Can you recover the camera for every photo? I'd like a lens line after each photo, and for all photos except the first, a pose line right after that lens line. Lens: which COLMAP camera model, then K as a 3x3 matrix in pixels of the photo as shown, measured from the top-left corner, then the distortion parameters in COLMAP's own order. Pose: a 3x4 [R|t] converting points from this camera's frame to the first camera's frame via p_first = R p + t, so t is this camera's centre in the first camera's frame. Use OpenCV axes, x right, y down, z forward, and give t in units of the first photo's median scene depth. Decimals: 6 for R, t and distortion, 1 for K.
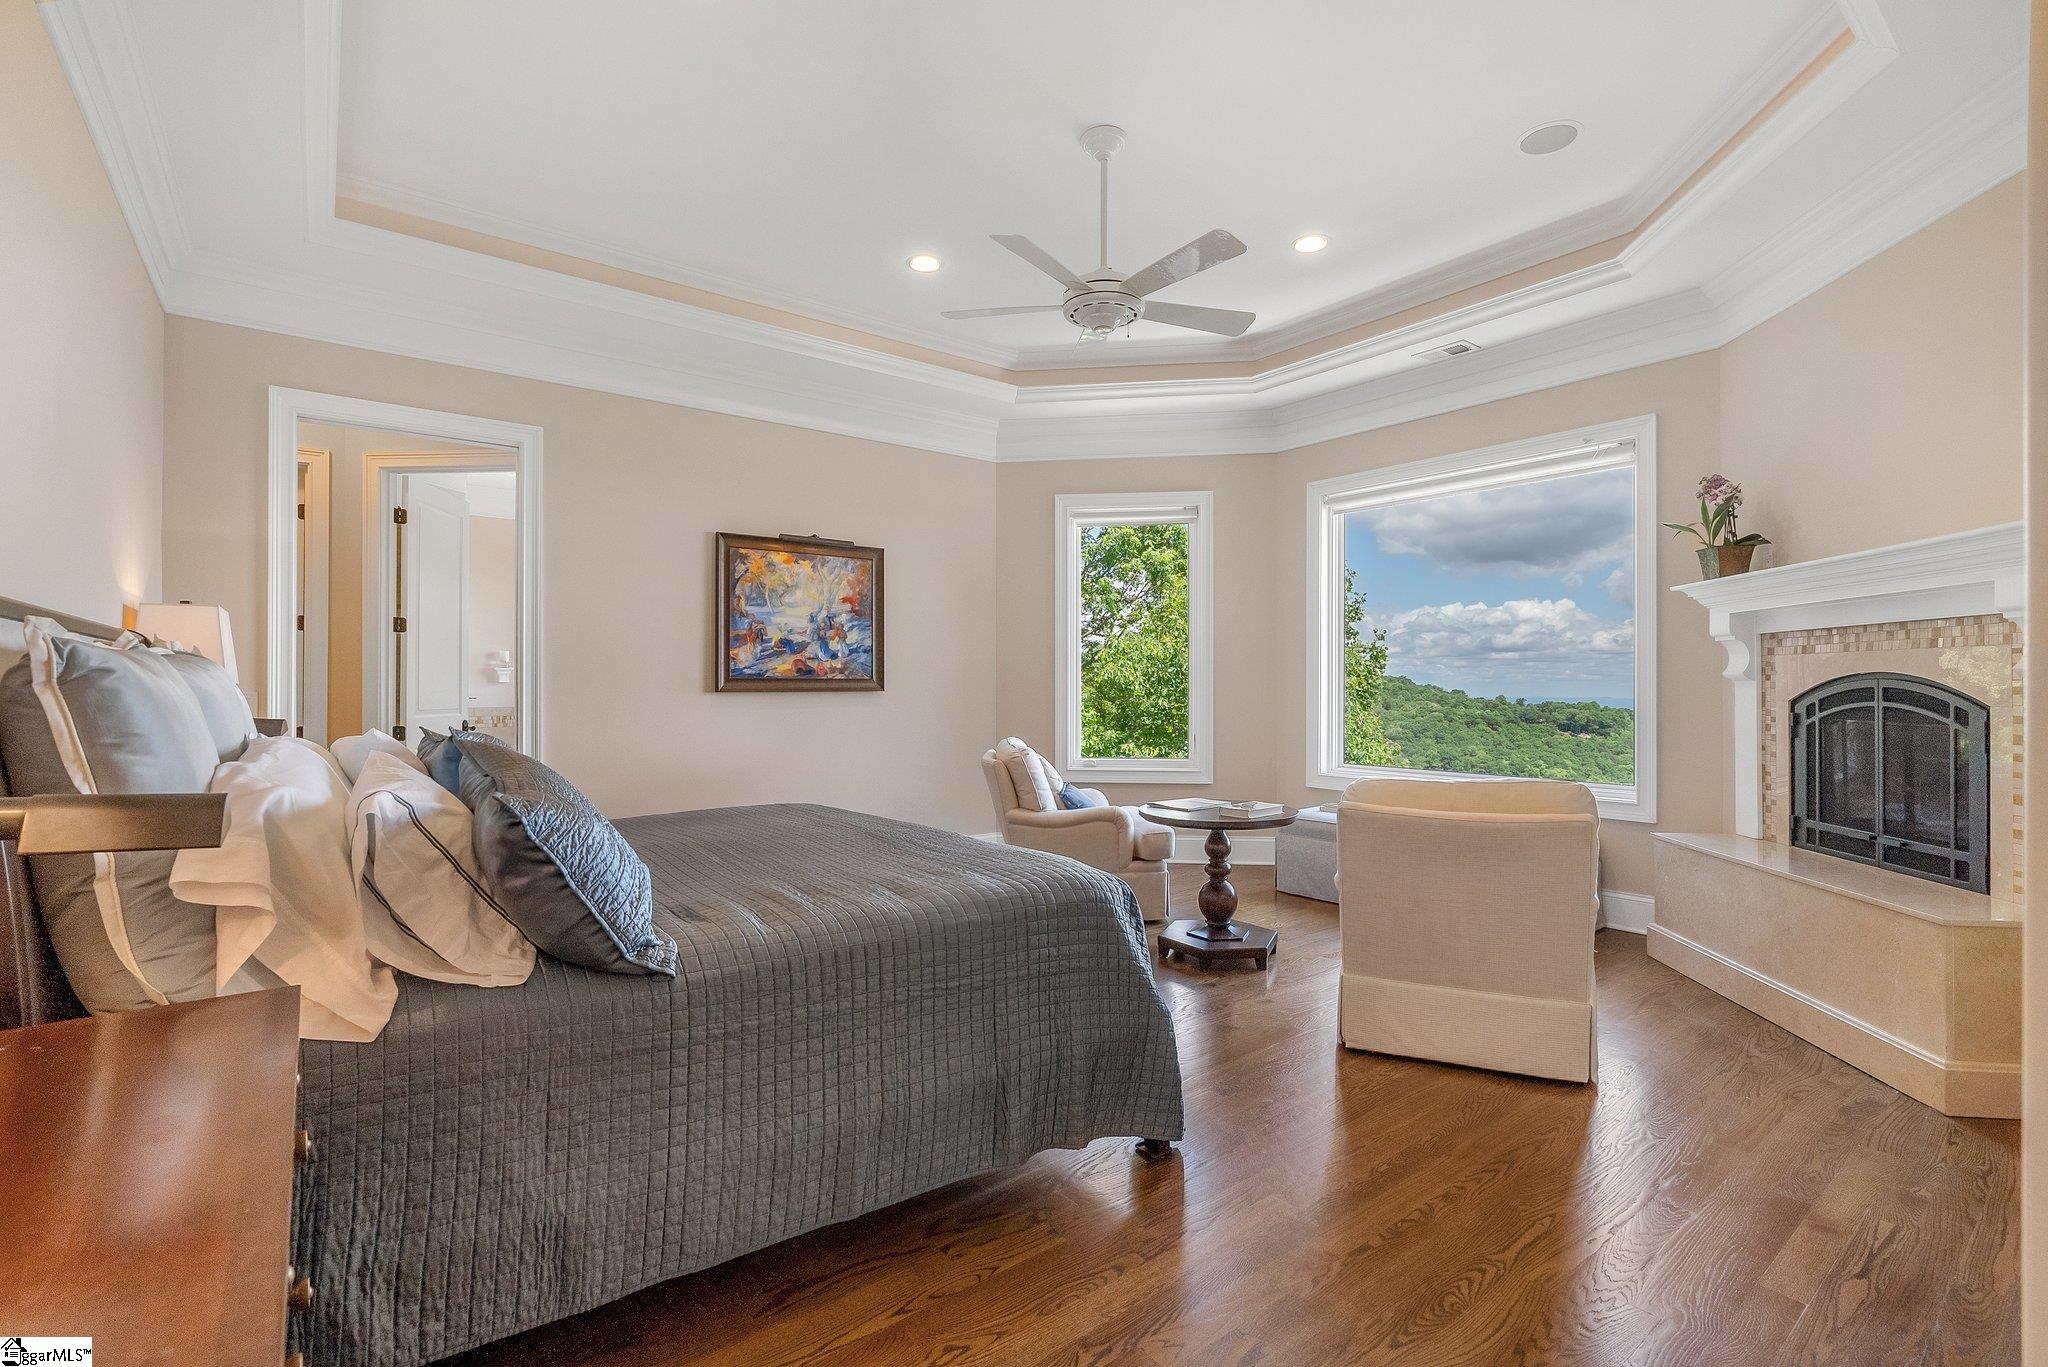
lens RADIAL K [[919.8, 0, 1030.4], [0, 919.8, 684.2], [0, 0, 1]] dist [-0.000979, 0.000365]
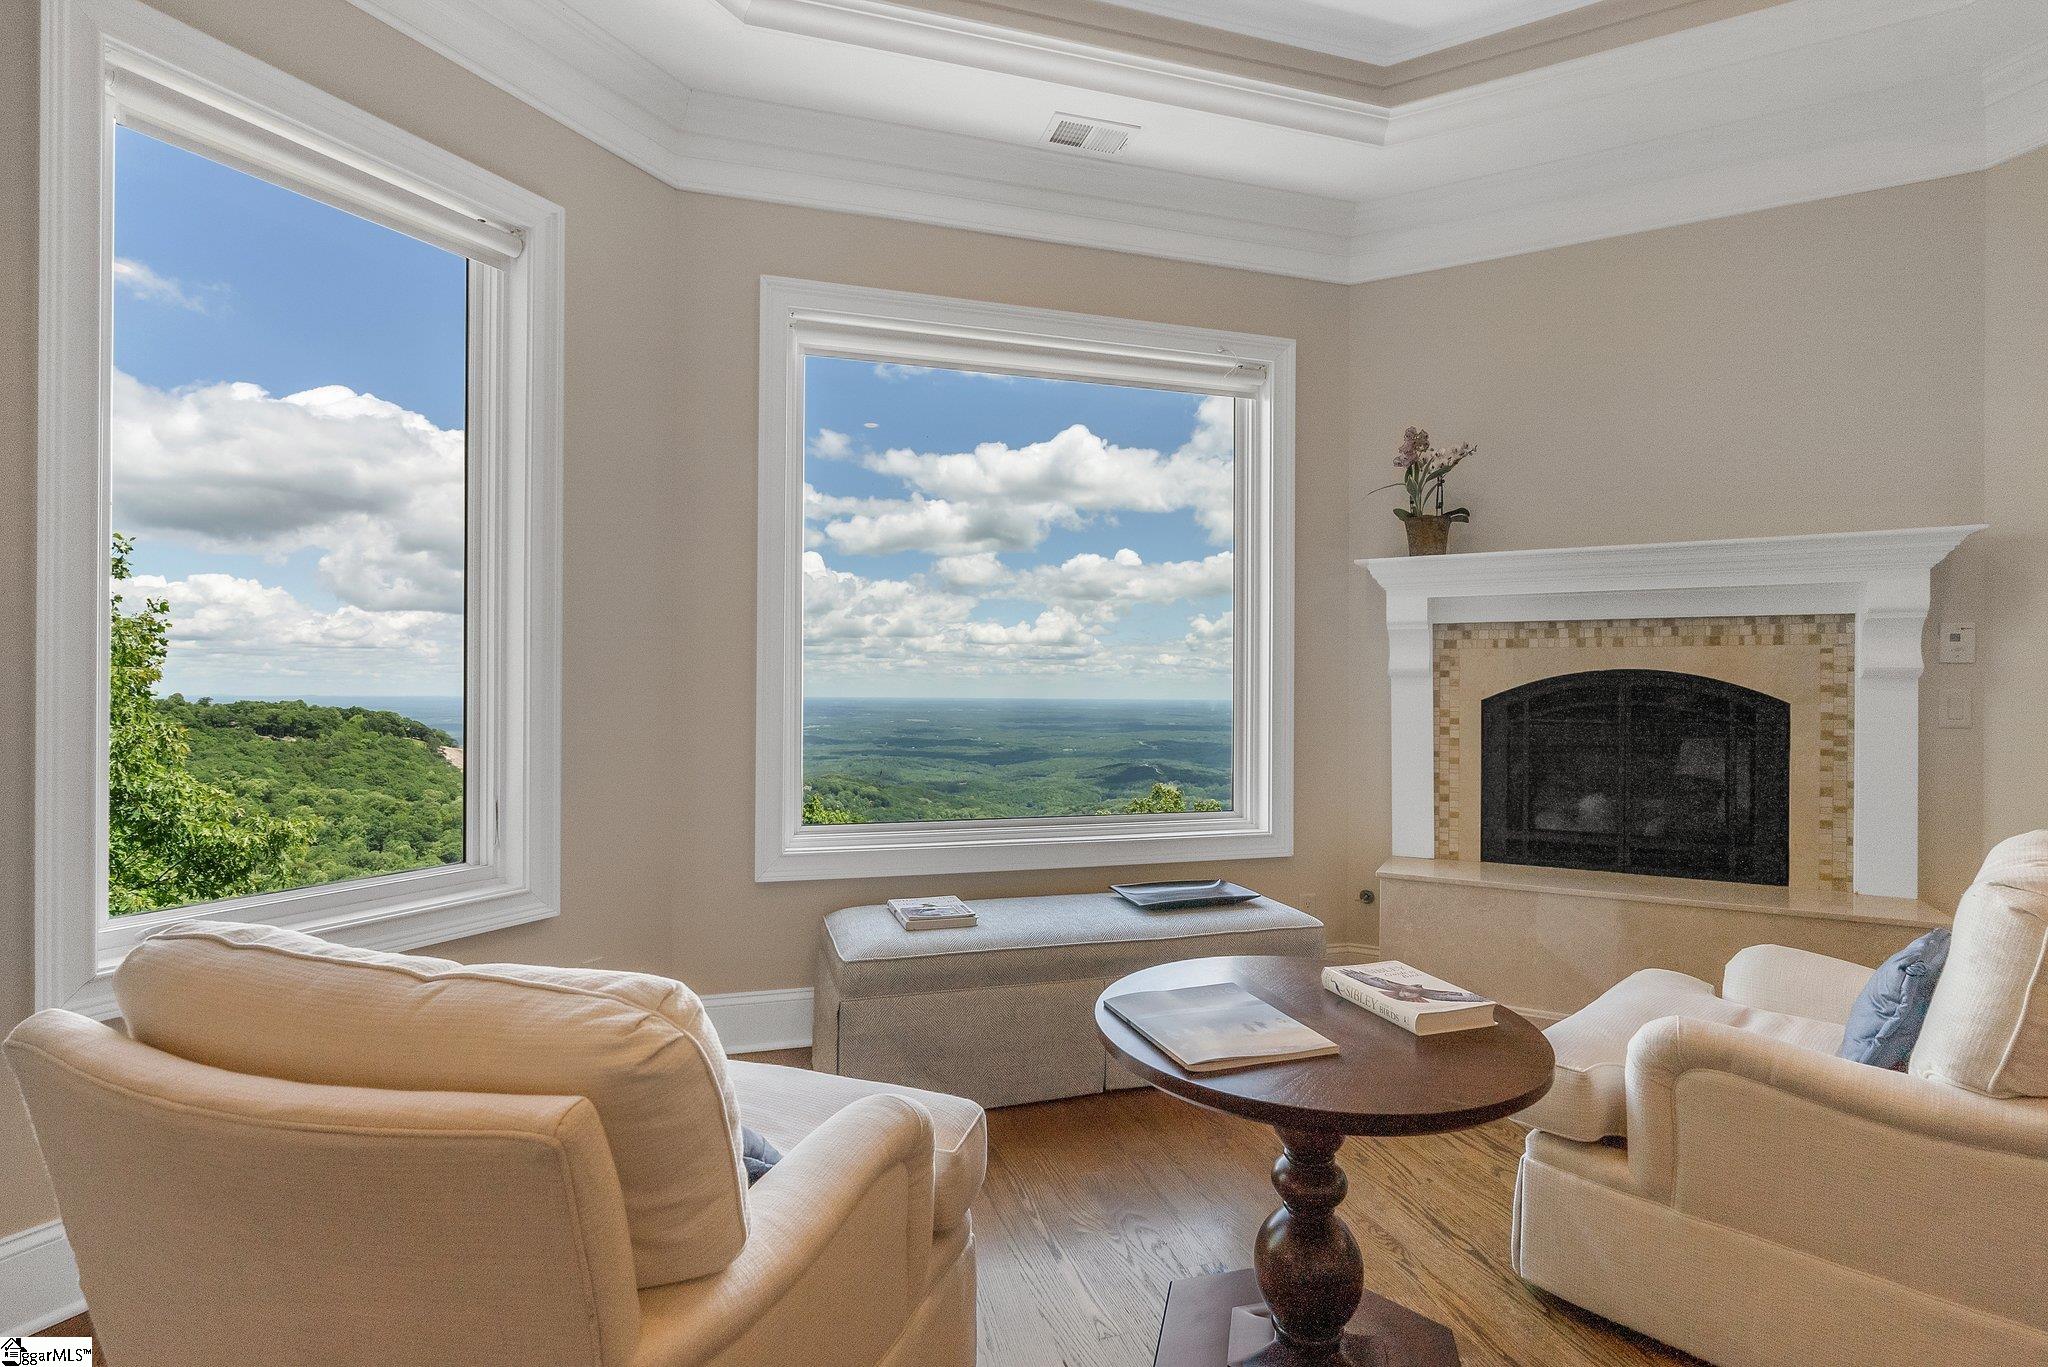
lens RADIAL K [[960.3, 0, 1024.0], [0, 960.3, 683.5], [0, 0, 1]] dist [0.001851, 0.000433]
pose [[0.364705, 0.003339, 0.931117, -0.211243], [-0.005582, 0.999983, -0.001400, 0.005543], [-0.931106, -0.004687, 0.364718, 1.069140]]
